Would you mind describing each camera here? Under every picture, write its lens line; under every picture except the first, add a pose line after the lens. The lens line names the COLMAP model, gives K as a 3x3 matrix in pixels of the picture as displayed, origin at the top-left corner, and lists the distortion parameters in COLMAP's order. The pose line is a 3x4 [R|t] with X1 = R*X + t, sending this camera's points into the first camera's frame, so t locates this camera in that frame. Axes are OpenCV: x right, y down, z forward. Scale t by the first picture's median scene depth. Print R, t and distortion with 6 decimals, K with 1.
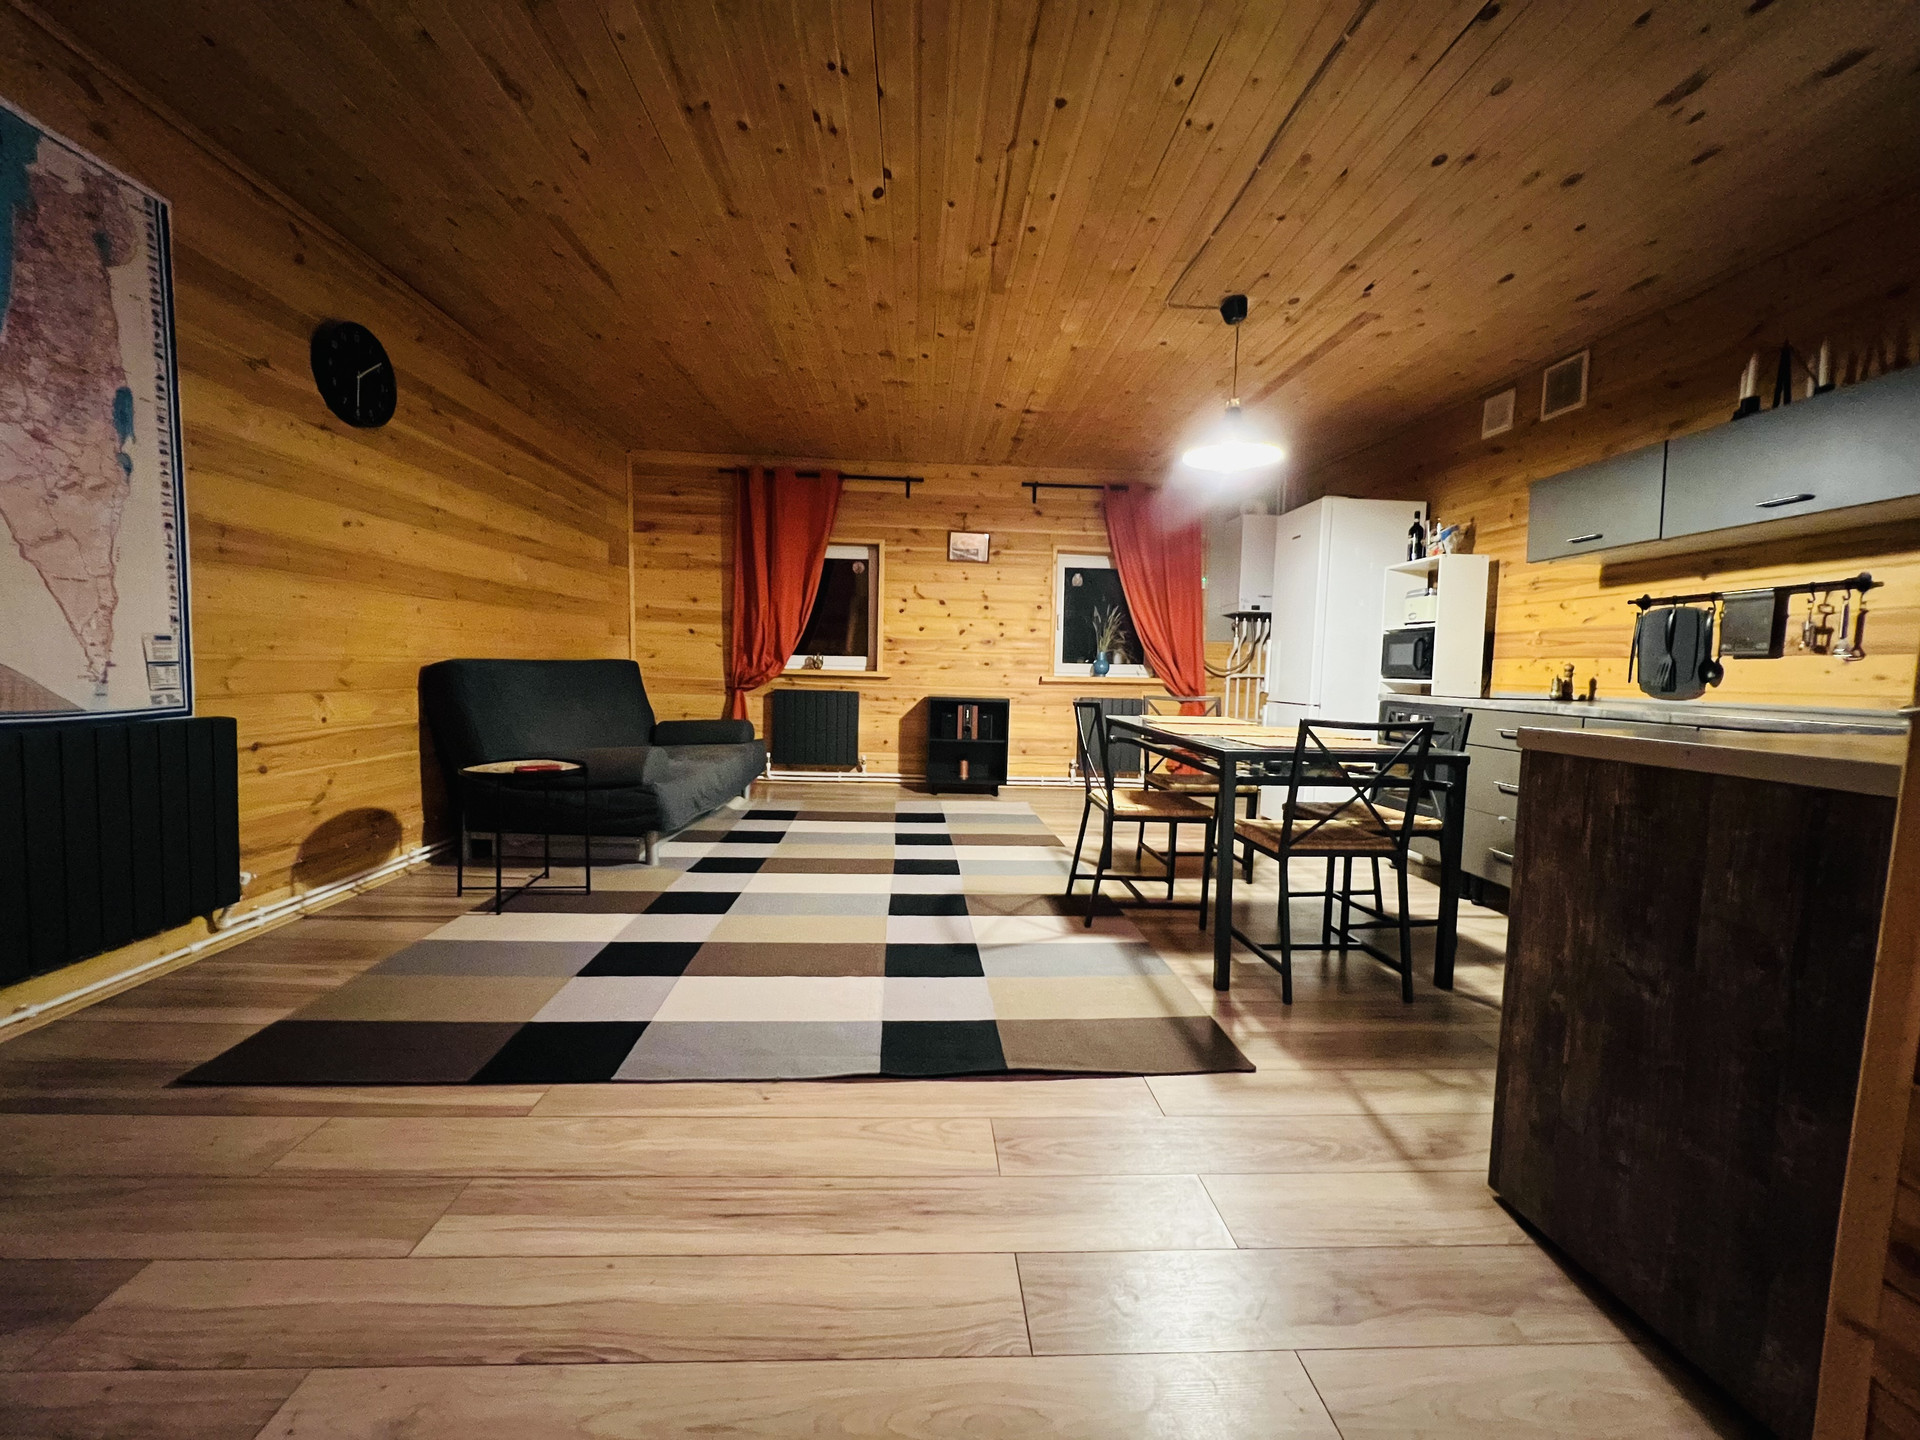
lens RADIAL K [[766.8, 0, 961.7], [0, 766.8, 715.7], [0, 0, 1]] dist [-0.002717, 0.000398]
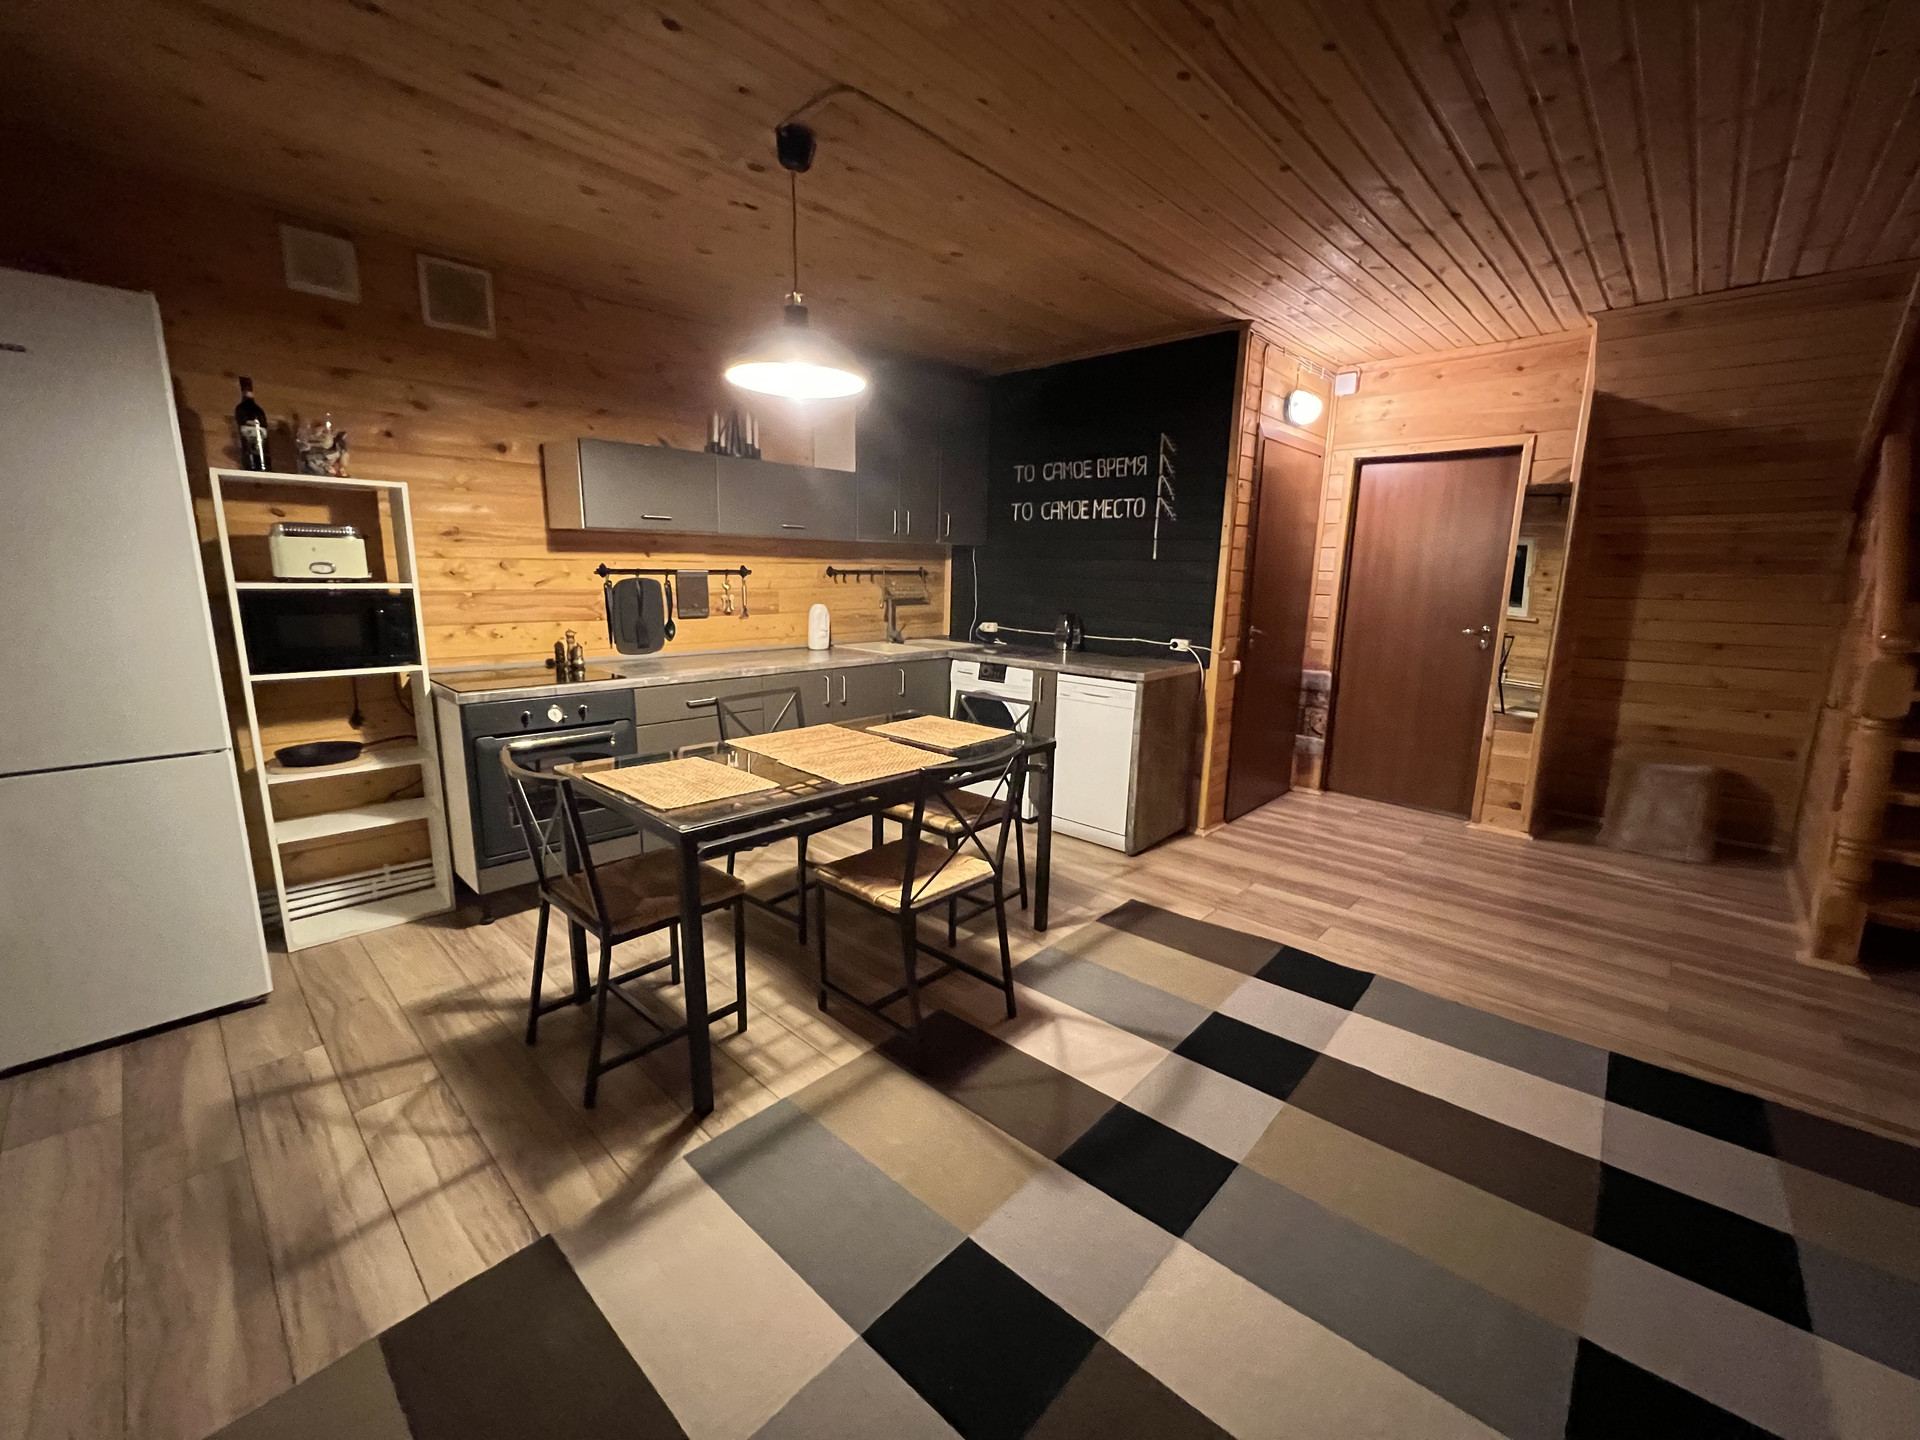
lens RADIAL K [[766.8, 0, 958.0], [0, 766.8, 716.7], [0, 0, 1]] dist [-0.002717, 0.000398]
pose [[-0.687182, -0.172292, 0.705759, -0.288390], [0.011901, 0.968671, 0.248062, -0.213891], [-0.726388, 0.178863, -0.663603, 1.409274]]
